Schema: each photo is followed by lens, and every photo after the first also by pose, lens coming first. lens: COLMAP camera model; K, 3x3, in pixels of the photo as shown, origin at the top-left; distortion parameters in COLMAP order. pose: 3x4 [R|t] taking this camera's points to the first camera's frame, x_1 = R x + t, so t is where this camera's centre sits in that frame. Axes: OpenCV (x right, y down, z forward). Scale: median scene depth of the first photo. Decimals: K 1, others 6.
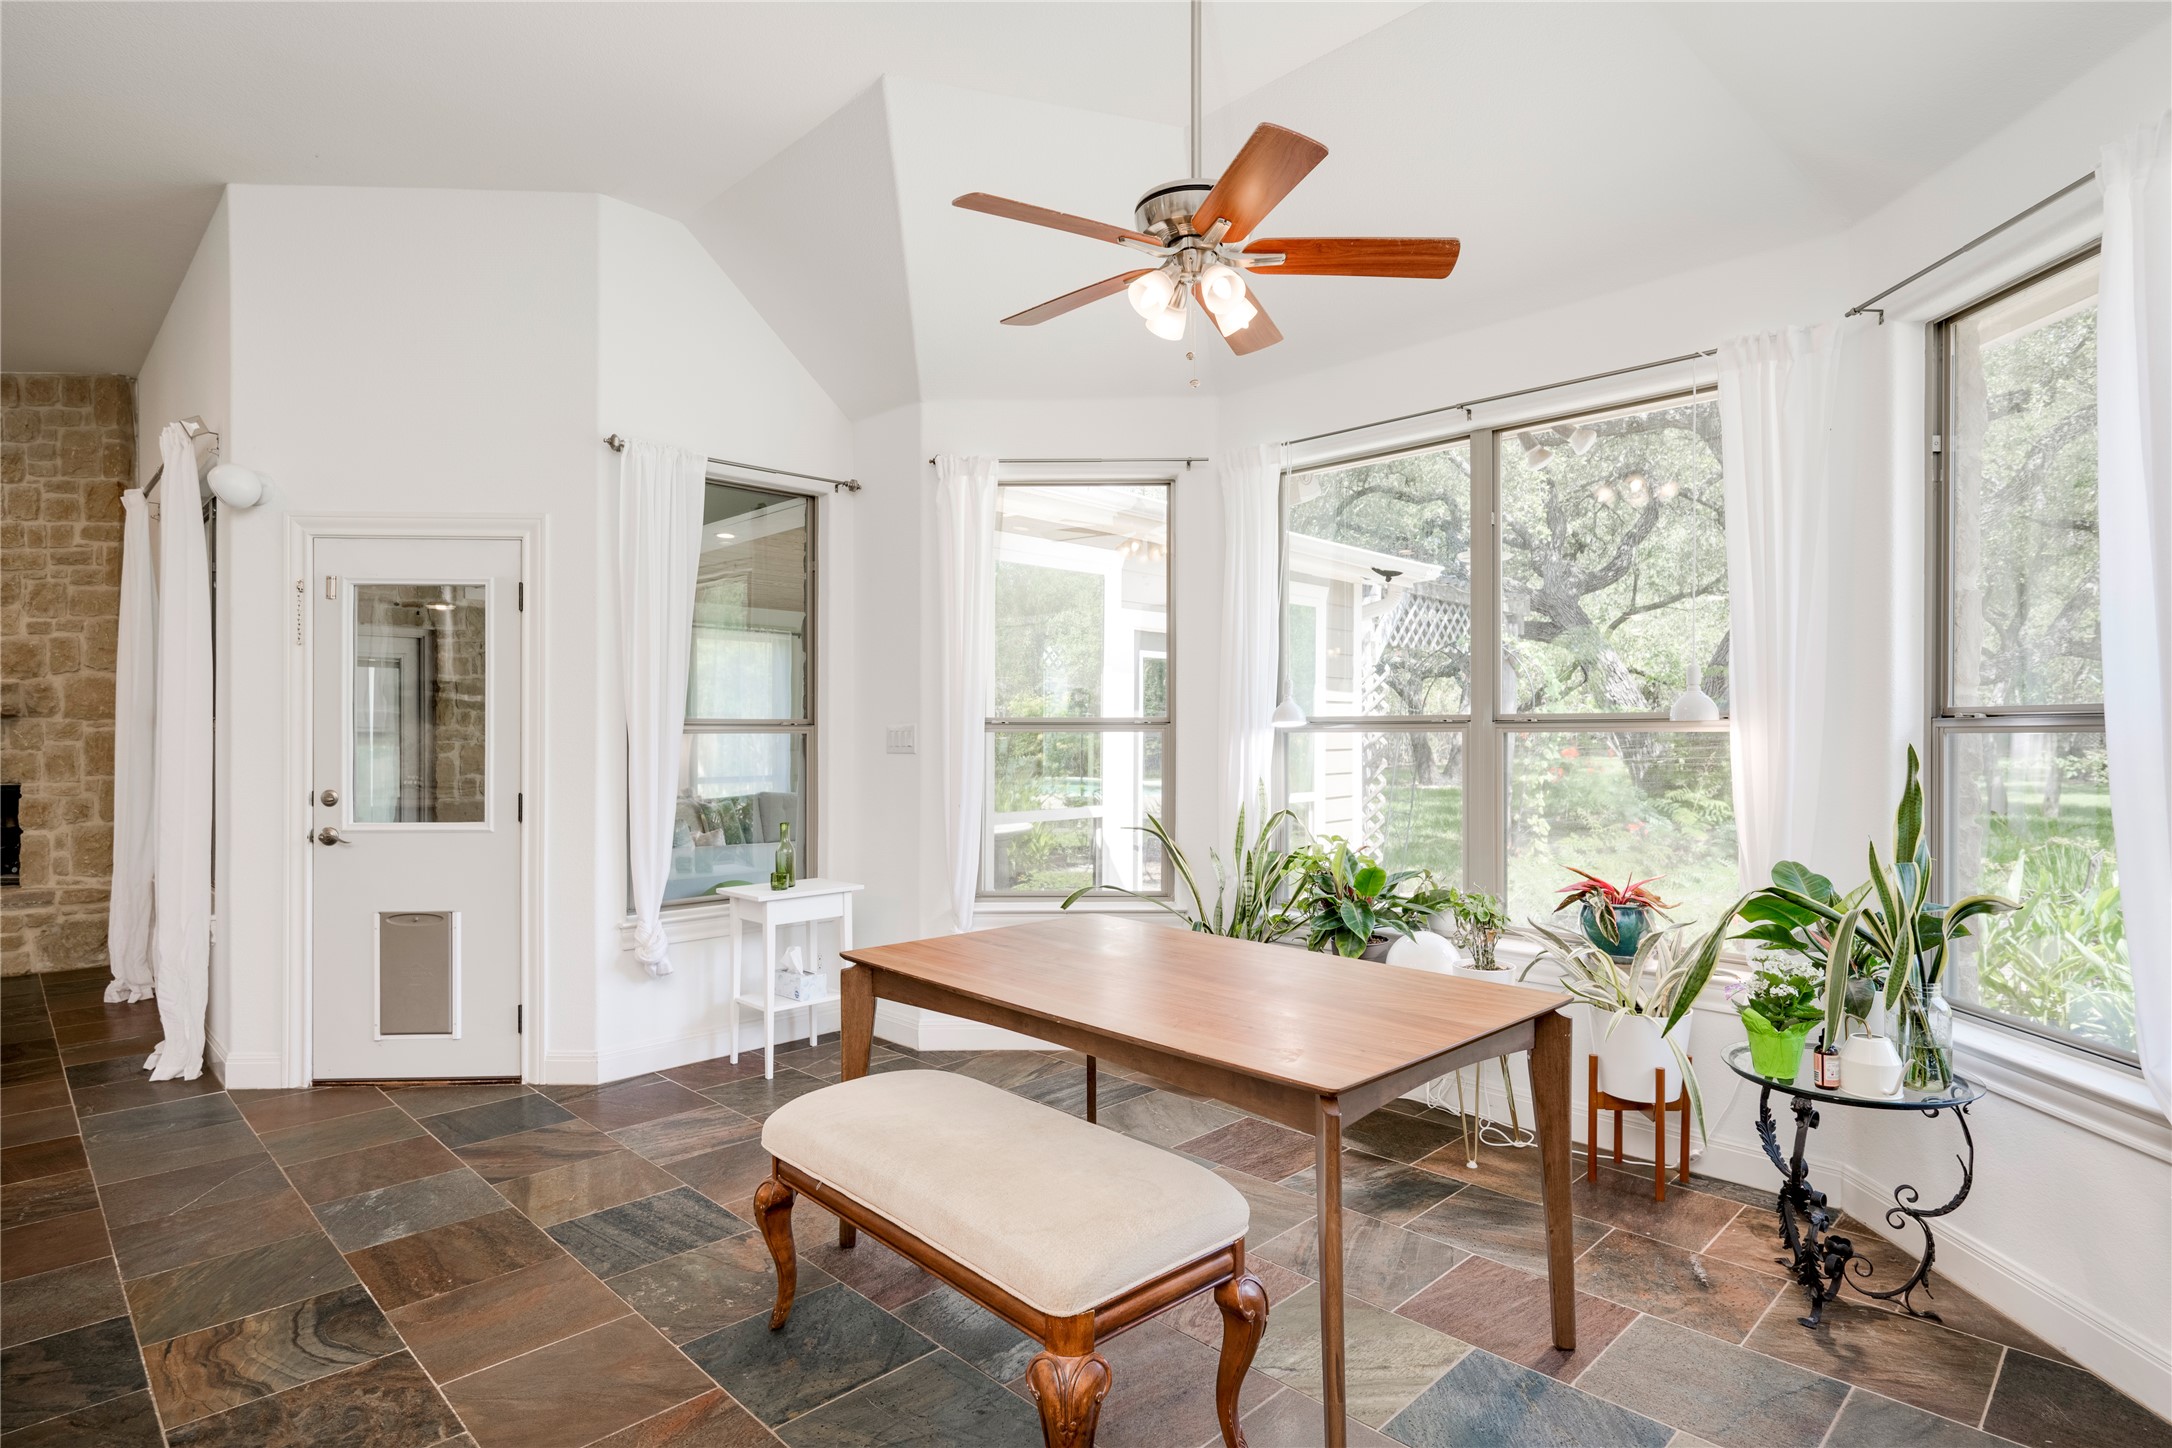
lens RADIAL K [[1117.7, 0, 1123.3], [0, 1117.7, 737.3], [0, 0, 1]] dist [-0.006970, -0.000878]
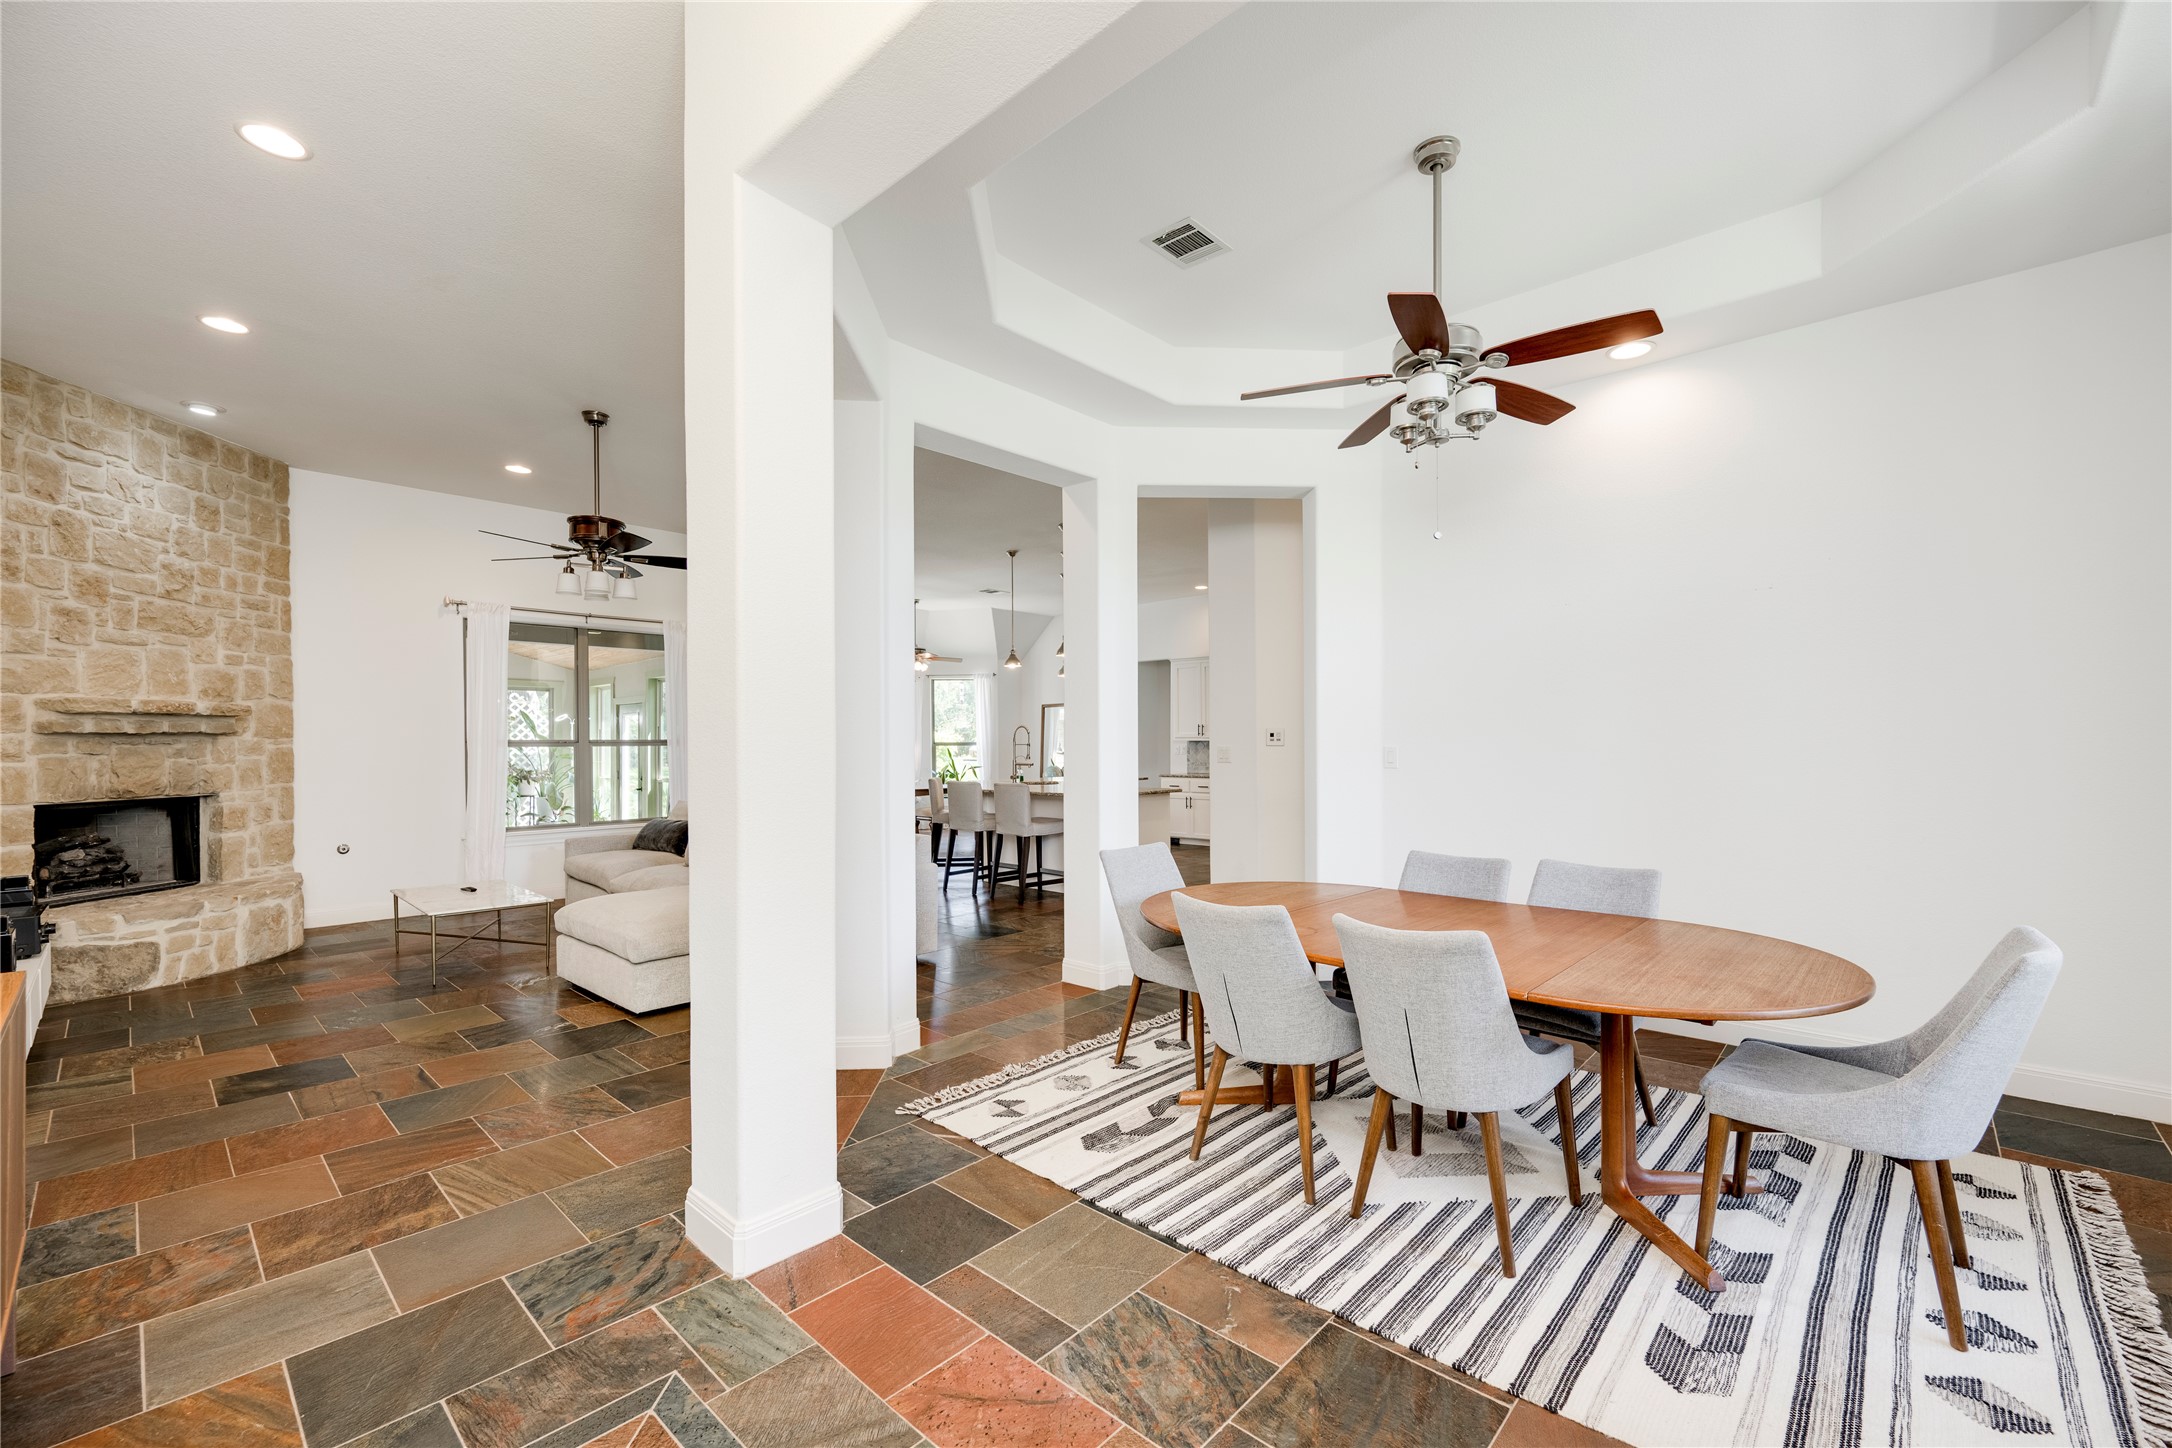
lens RADIAL K [[881.0, 0, 1131.9], [0, 881.0, 747.1], [0, 0, 1]] dist [0.002184, 0.000665]
pose [[-0.072260, -0.002364, 0.997383, -2.910818], [0.008521, 0.999959, 0.002988, -0.001531], [-0.997349, 0.008715, -0.072237, 0.175986]]
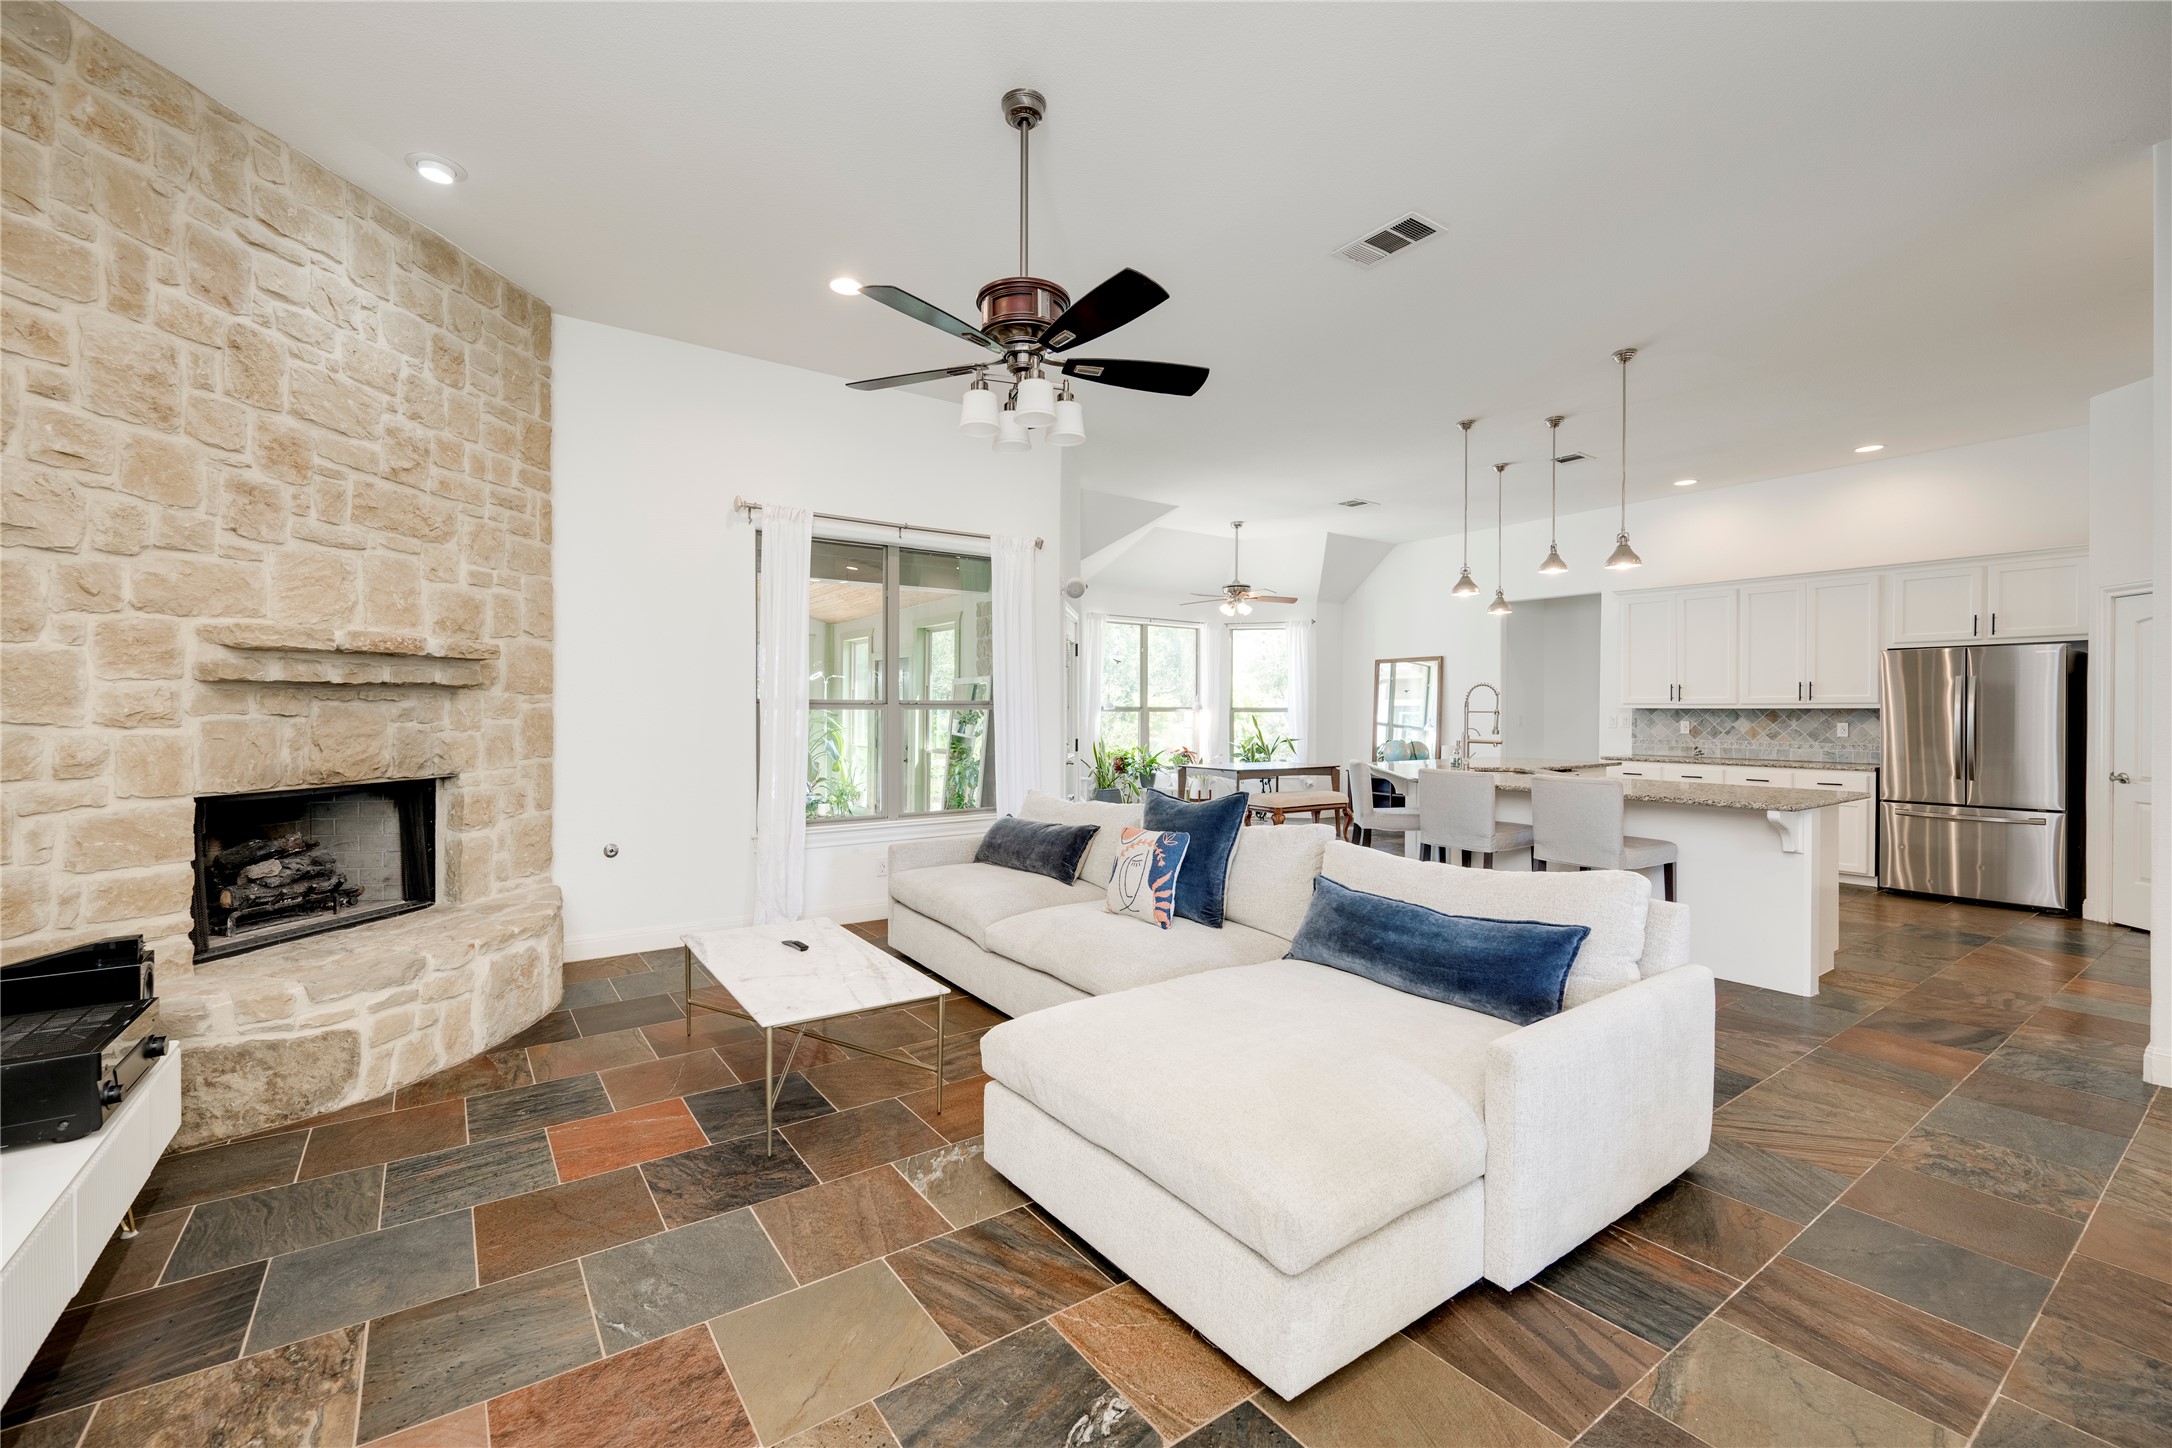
lens RADIAL K [[900.9, 0, 1102.2], [0, 900.9, 712.6], [0, 0, 1]] dist [0.002279, -0.000899]
pose [[0.144059, -0.001073, 0.989569, -2.293699], [-0.000250, 0.999999, 0.001121, -0.003854], [-0.989569, -0.000408, 0.144058, 0.674803]]
